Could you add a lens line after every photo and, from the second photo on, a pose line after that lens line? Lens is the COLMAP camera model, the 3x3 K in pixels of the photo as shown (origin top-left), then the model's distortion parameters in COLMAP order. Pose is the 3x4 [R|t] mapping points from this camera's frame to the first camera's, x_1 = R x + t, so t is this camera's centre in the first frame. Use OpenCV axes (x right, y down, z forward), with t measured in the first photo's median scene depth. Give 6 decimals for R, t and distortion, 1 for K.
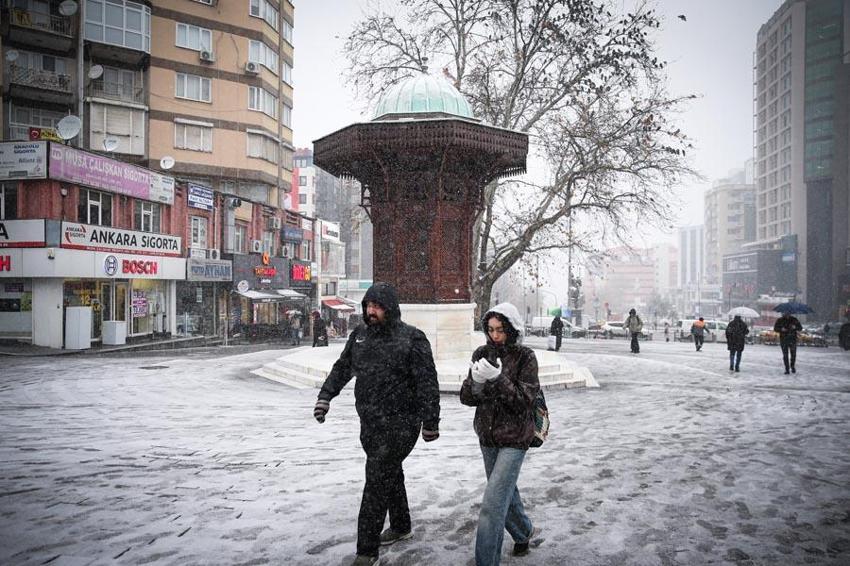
lens RADIAL K [[627.7, 0, 425.0], [0, 627.7, 283.0], [0, 0, 1]] dist [-0.042121, 0.007459]
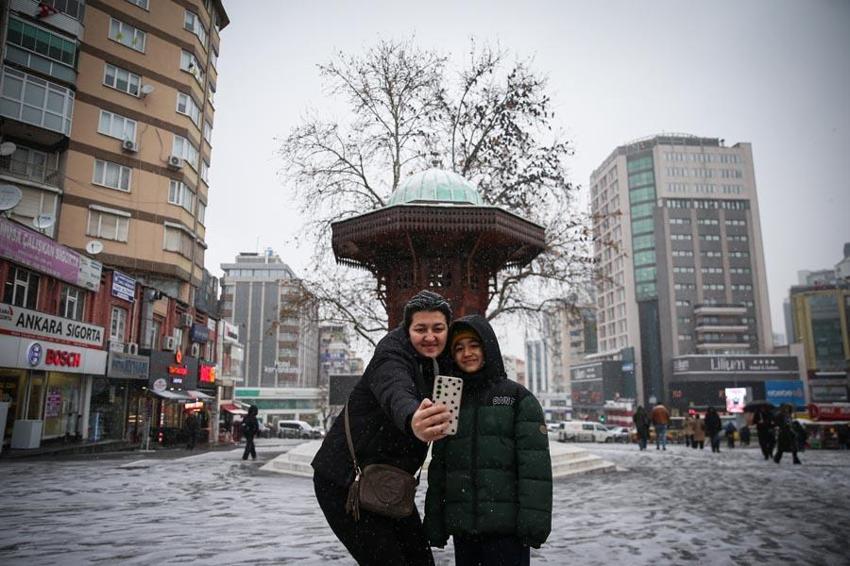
lens RADIAL K [[603.0, 0, 425.0], [0, 603.0, 283.0], [0, 0, 1]] dist [-0.042029, 0.005549]
pose [[0.970220, 0.040771, 0.238768, -0.115499], [0.003649, 0.983161, -0.182708, 0.017600], [-0.242196, 0.178138, 0.953734, 0.036839]]
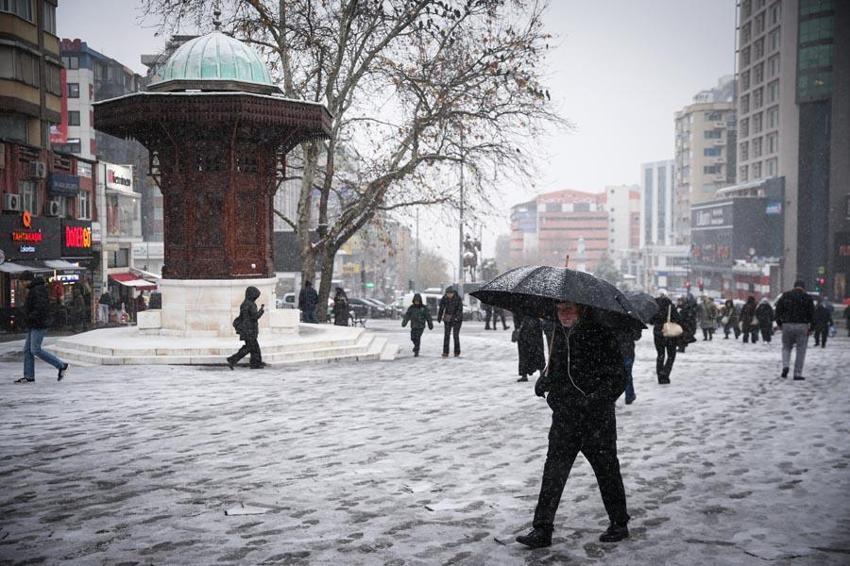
lens RADIAL K [[981.3, 0, 425.0], [0, 981.3, 283.0], [0, 0, 1]] dist [0.020703, 0.198610]
pose [[0.989175, -0.010949, 0.146332, 0.039134], [0.004988, 0.999145, 0.041044, -0.009326], [-0.146656, -0.039870, 0.988384, -0.228786]]
